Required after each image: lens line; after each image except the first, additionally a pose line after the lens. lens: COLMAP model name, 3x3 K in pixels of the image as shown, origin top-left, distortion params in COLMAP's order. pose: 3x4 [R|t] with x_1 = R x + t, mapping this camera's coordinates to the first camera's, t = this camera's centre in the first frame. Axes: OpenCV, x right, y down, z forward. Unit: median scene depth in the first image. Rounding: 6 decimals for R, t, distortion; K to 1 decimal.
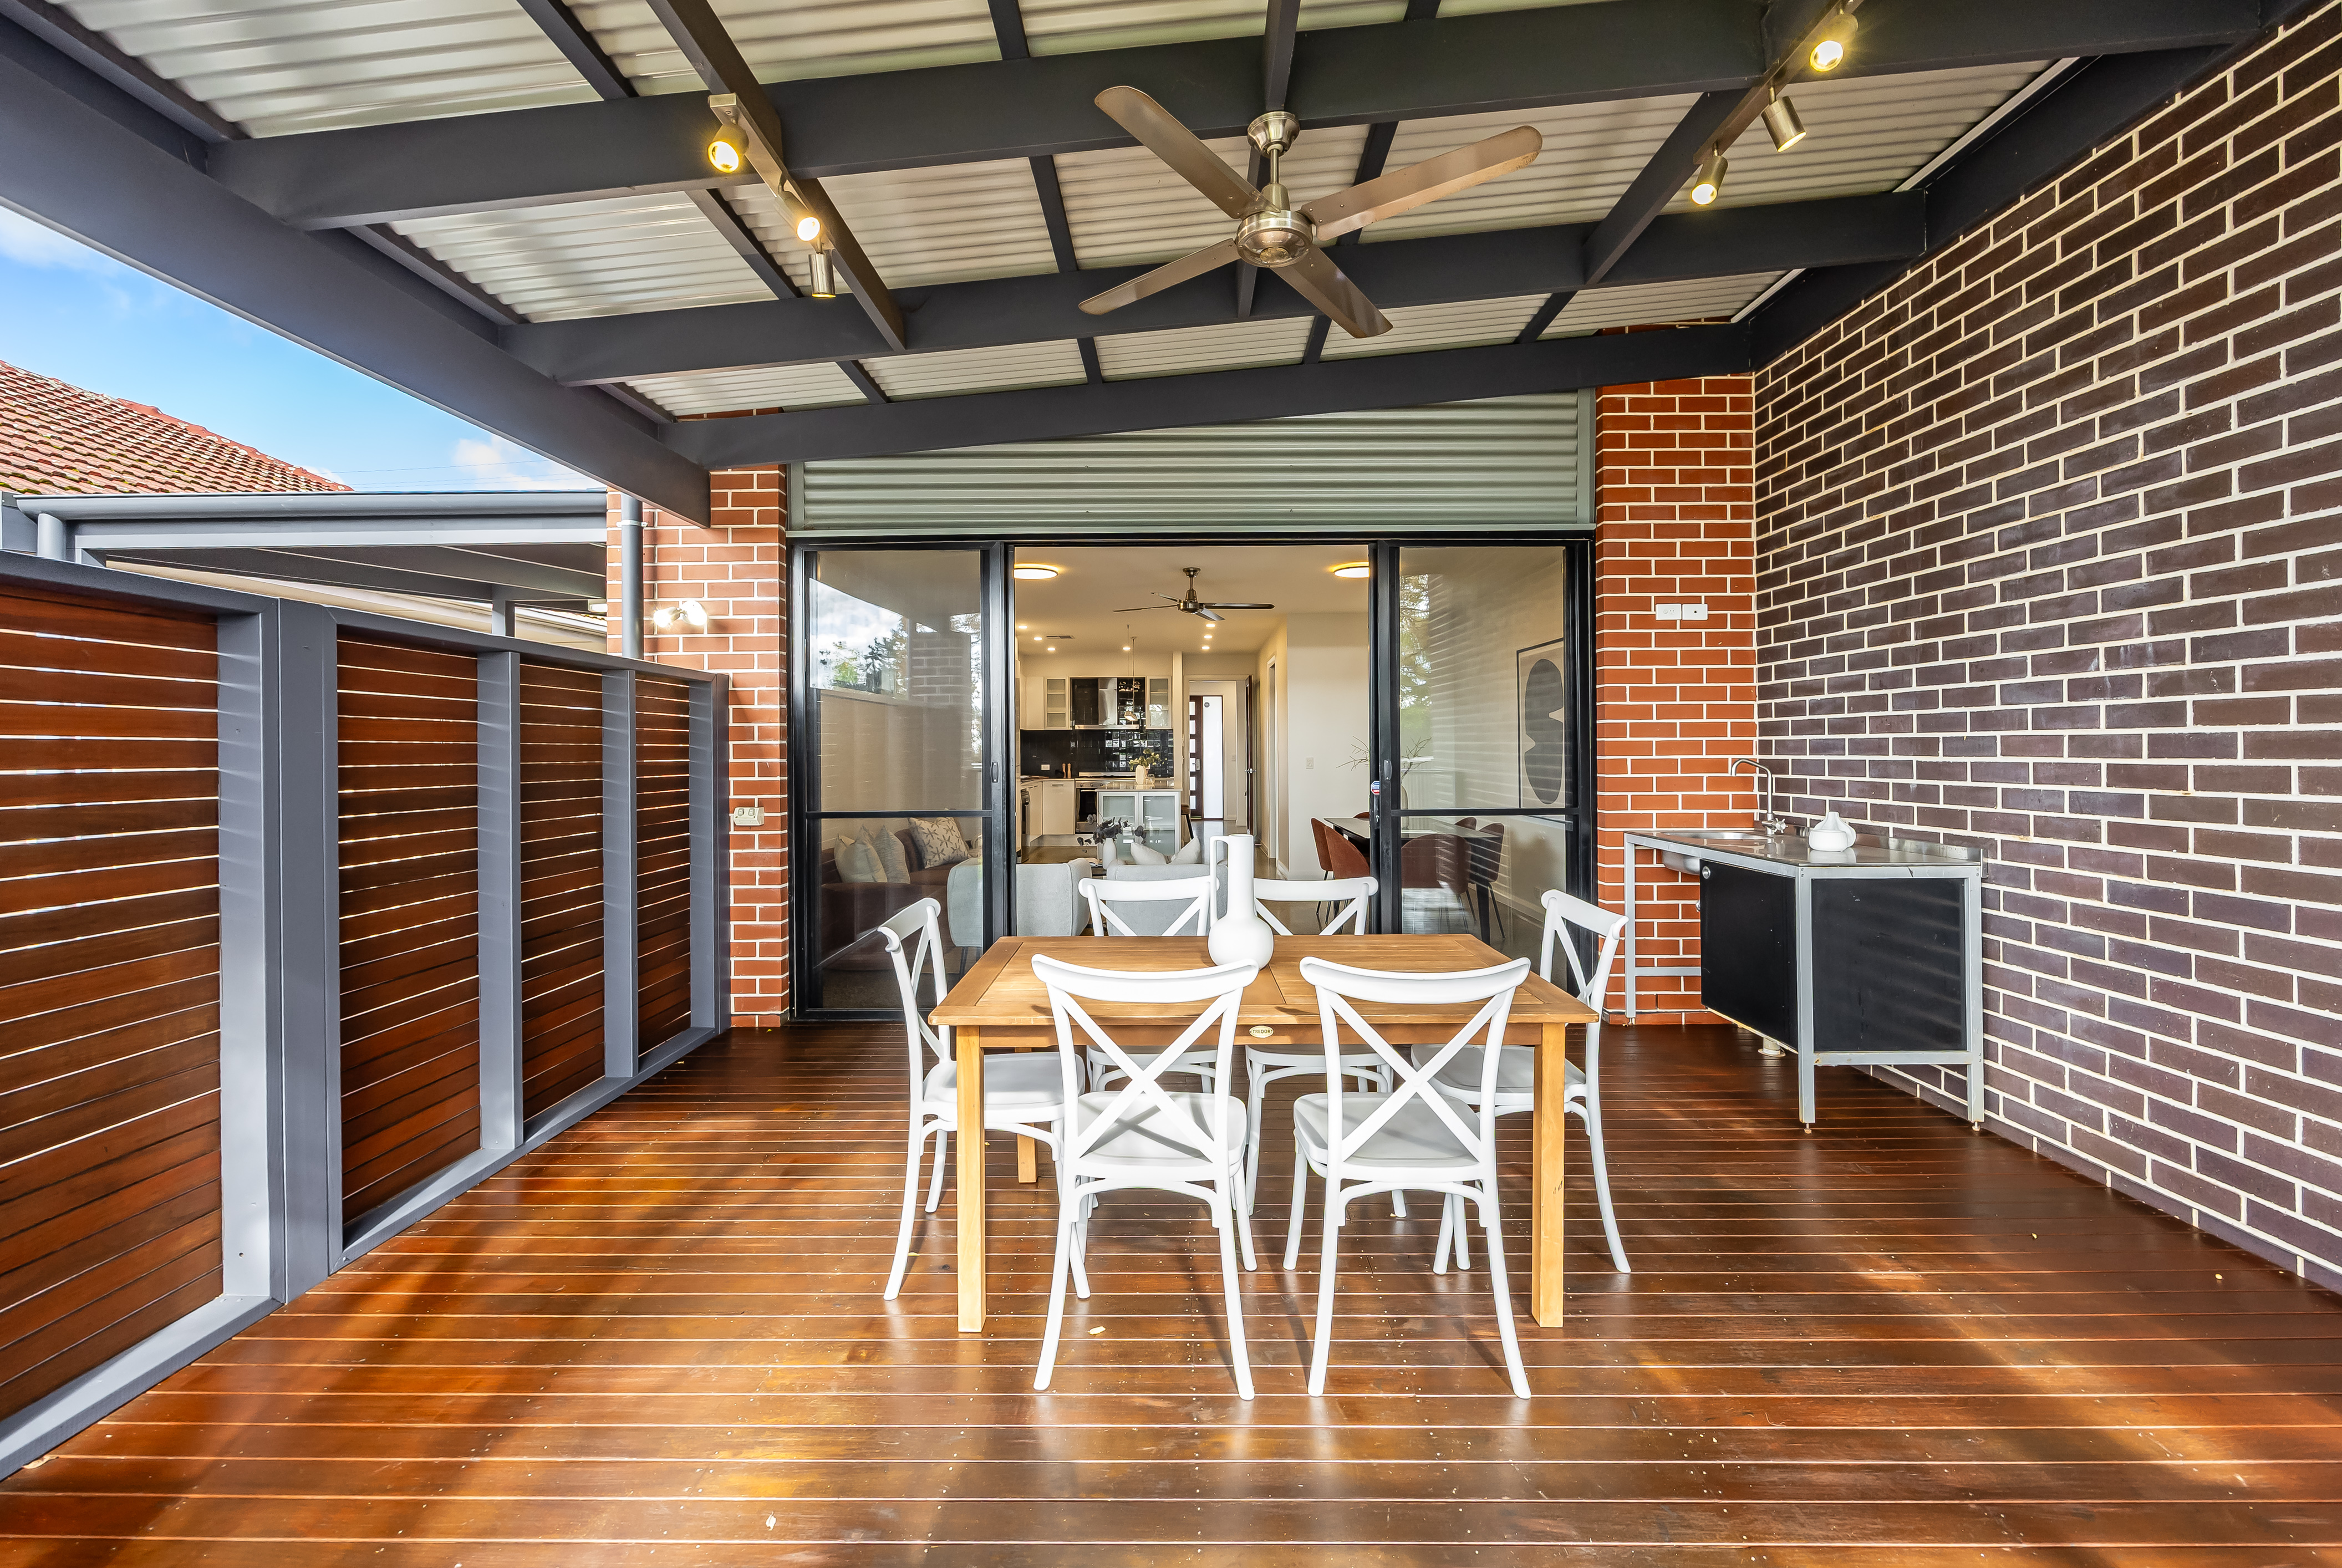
lens RADIAL K [[931.7, 0, 1168.4], [0, 931.7, 751.4], [0, 0, 1]] dist [-0.002462, -0.000155]
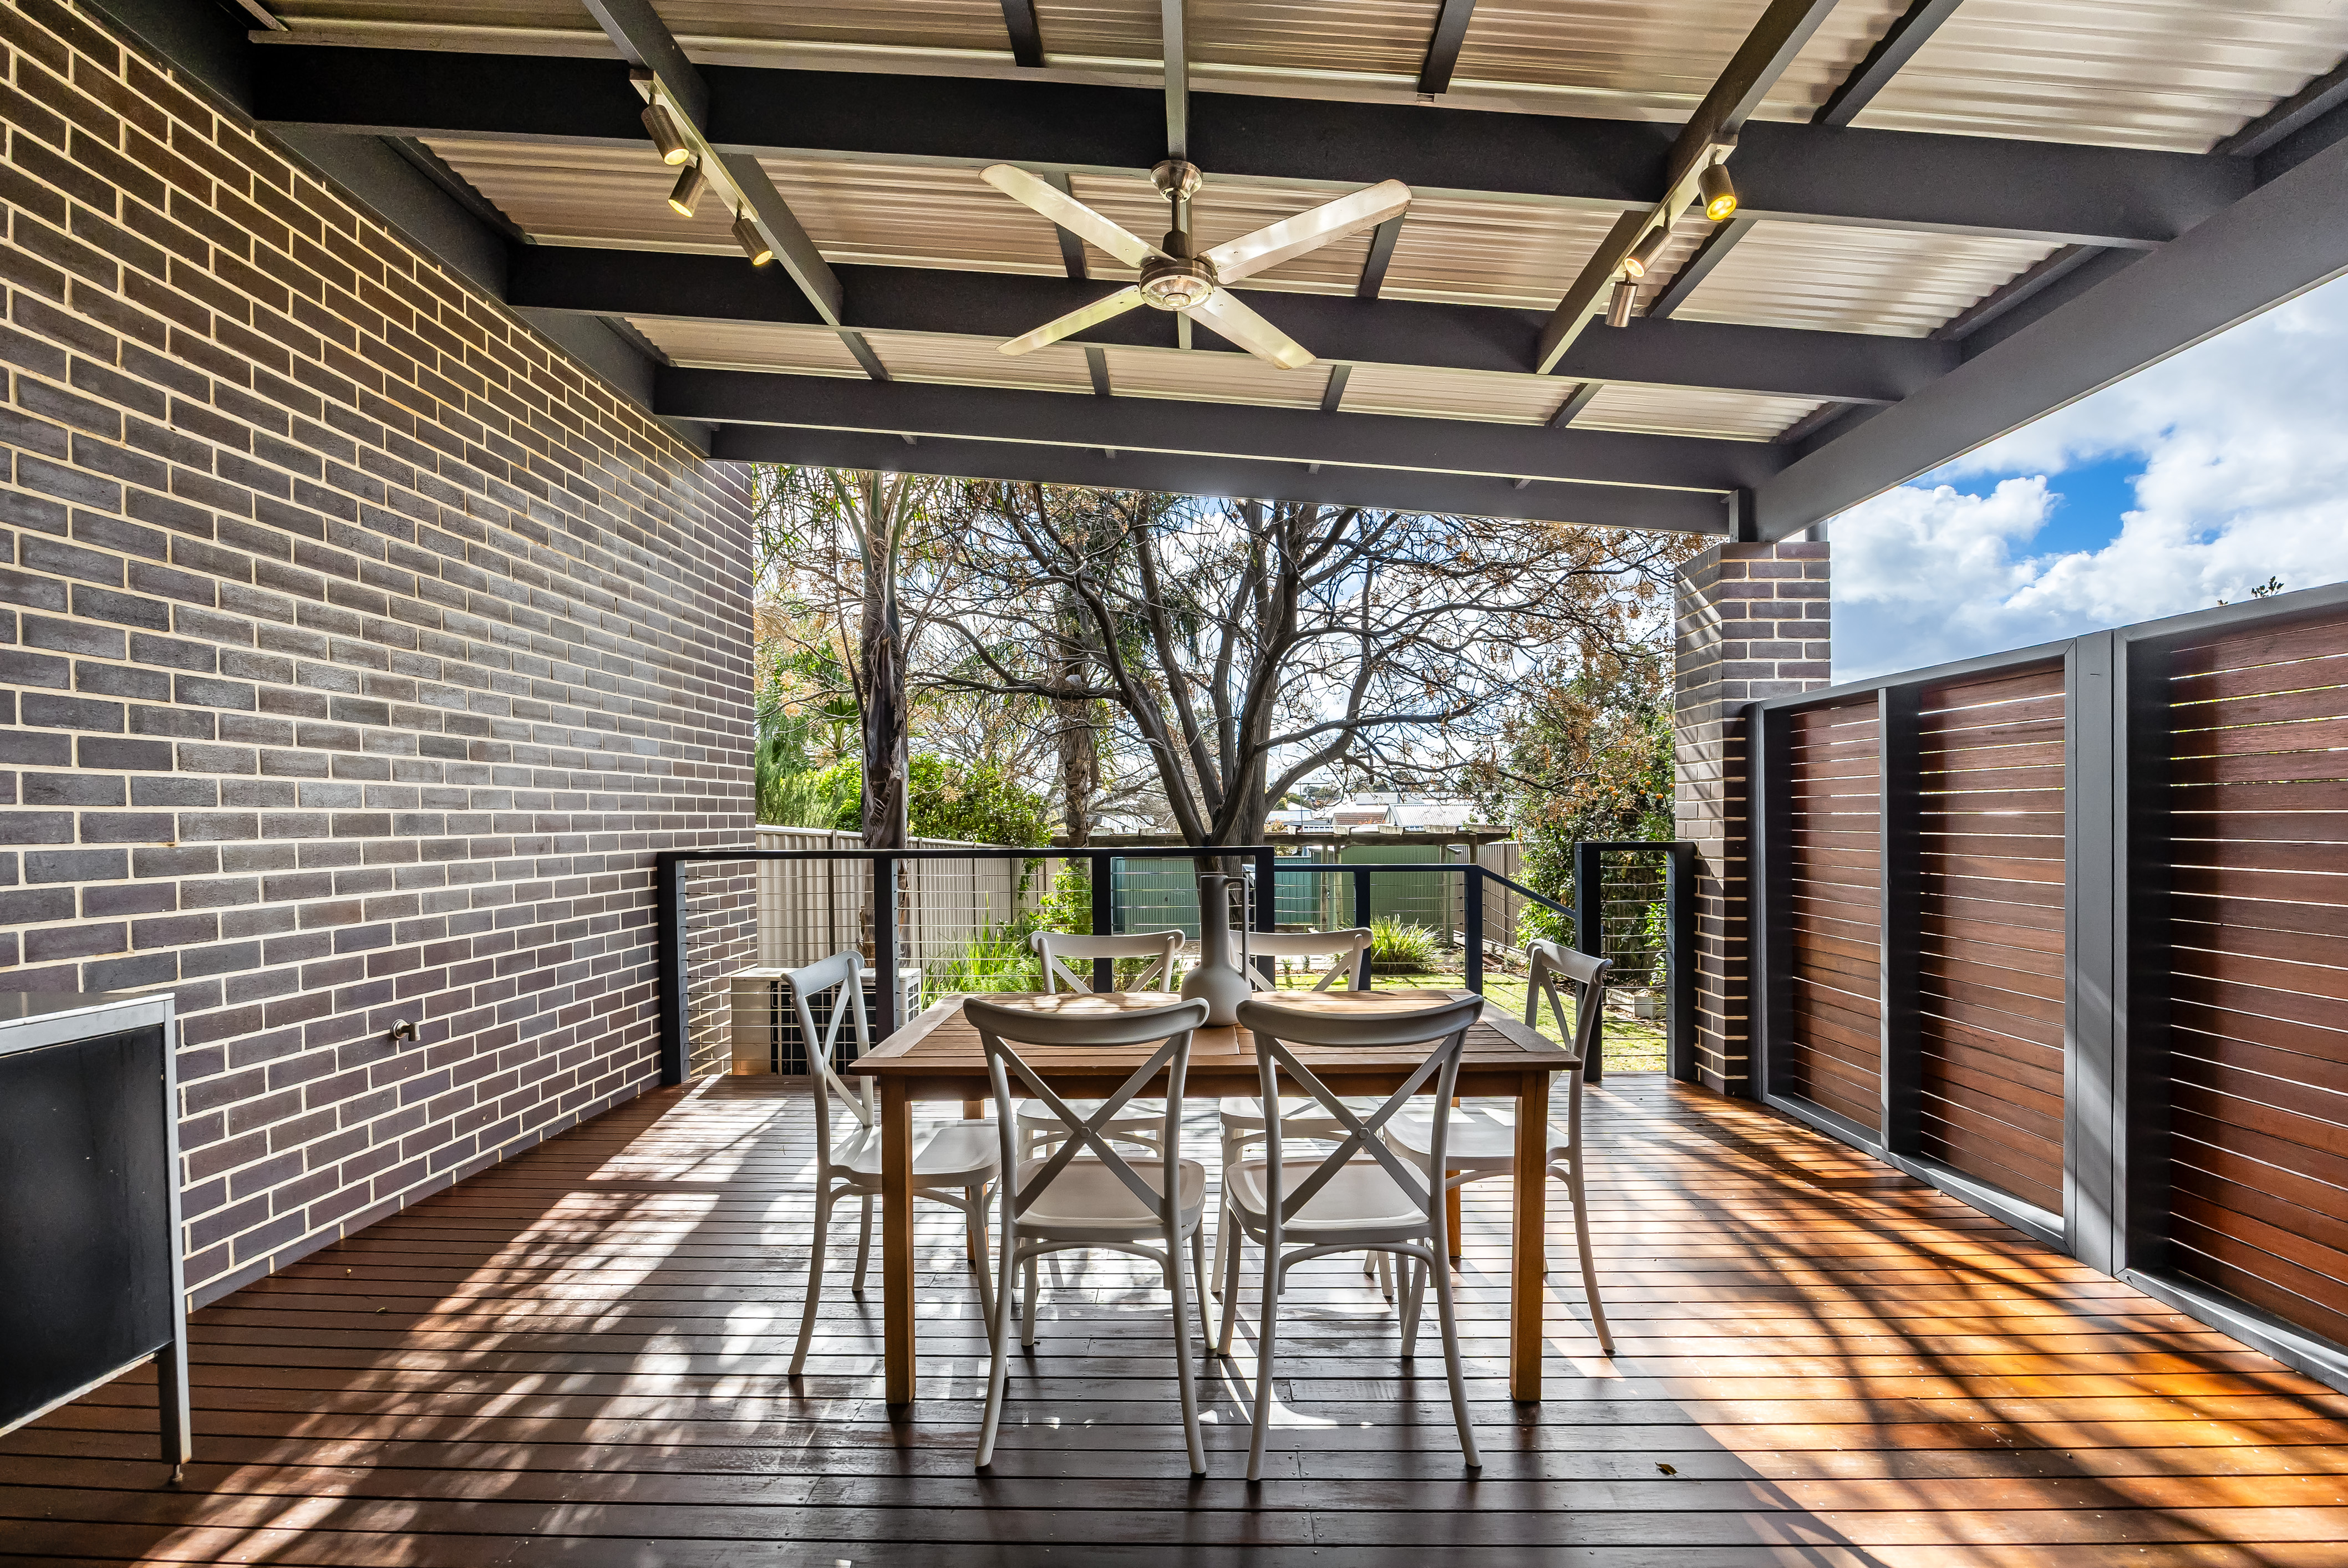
lens RADIAL K [[1053.4, 0, 1171.3], [0, 1053.4, 826.3], [0, 0, 1]] dist [-0.001315, -0.000237]
pose [[-0.999645, 0.014981, 0.022036, 0.058304], [0.015184, 0.999844, 0.009047, 0.018373], [-0.021897, 0.009378, -0.999716, 1.144172]]
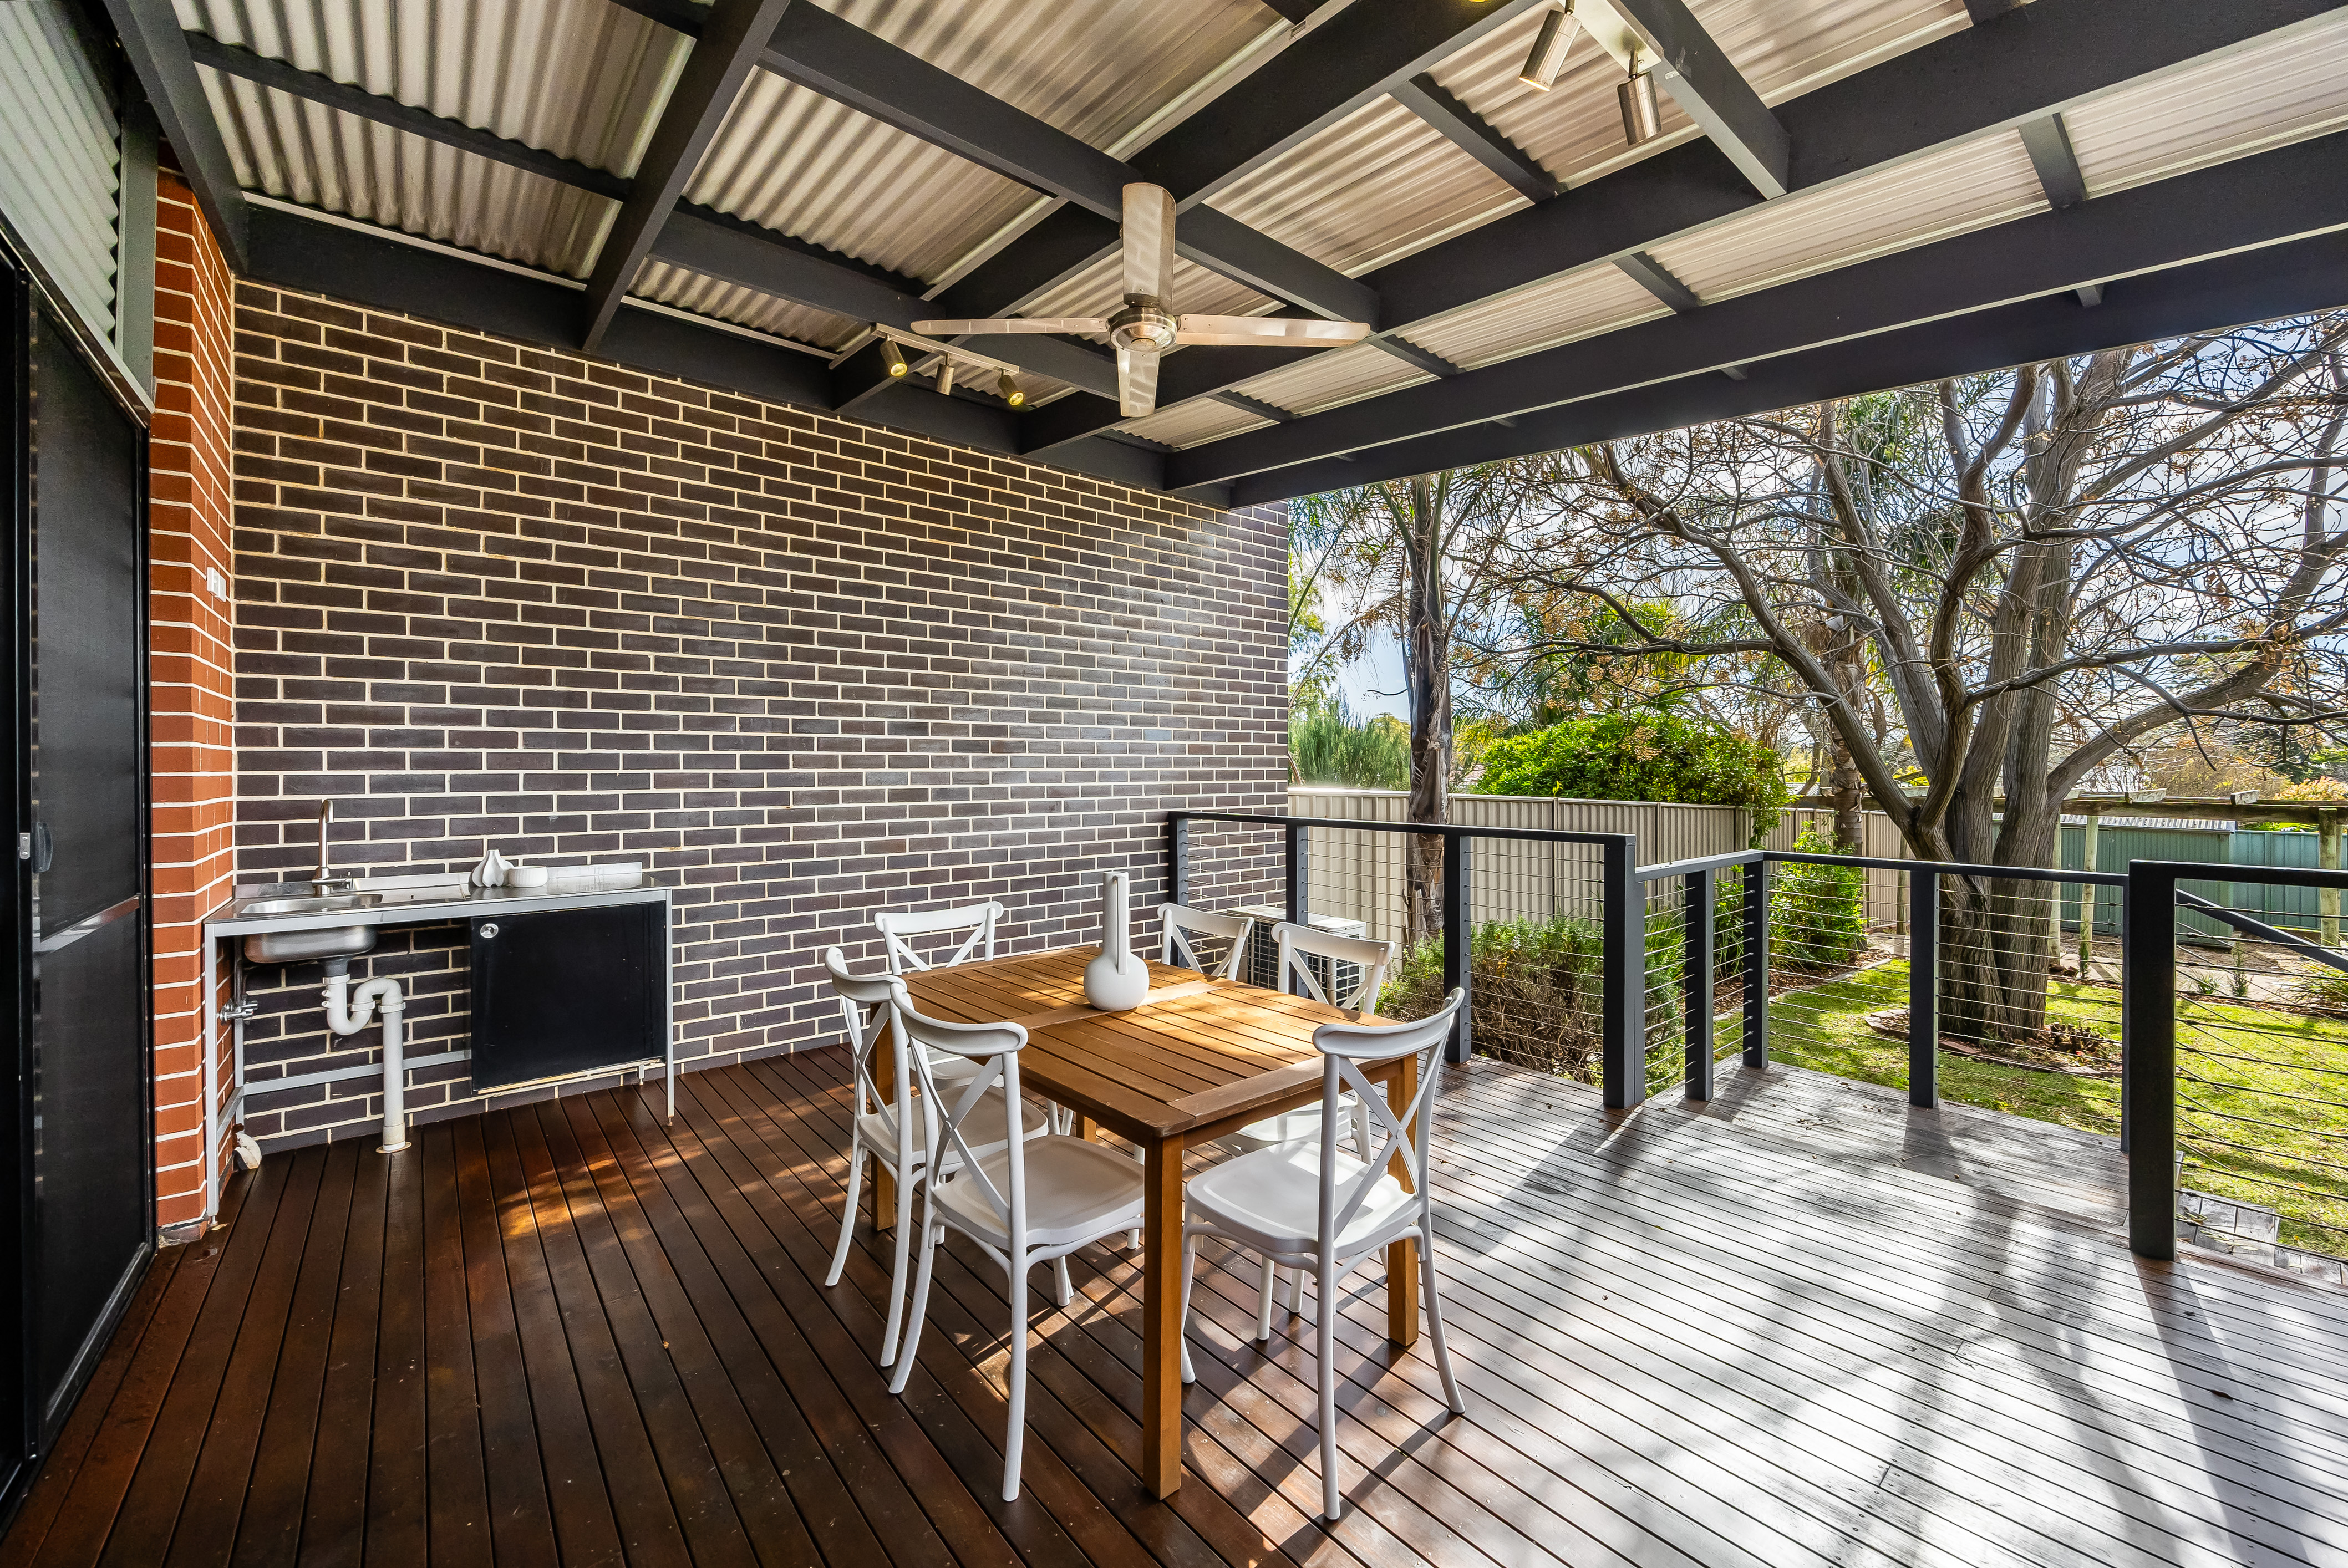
lens RADIAL K [[927.8, 0, 1182.5], [0, 927.8, 771.3], [0, 0, 1]] dist [0.000322, 0.000015]
pose [[-0.643221, -0.000592, 0.765681, -0.406819], [0.003638, 0.999986, 0.003829, -0.015257], [-0.765672, 0.005248, -0.643210, 0.888220]]
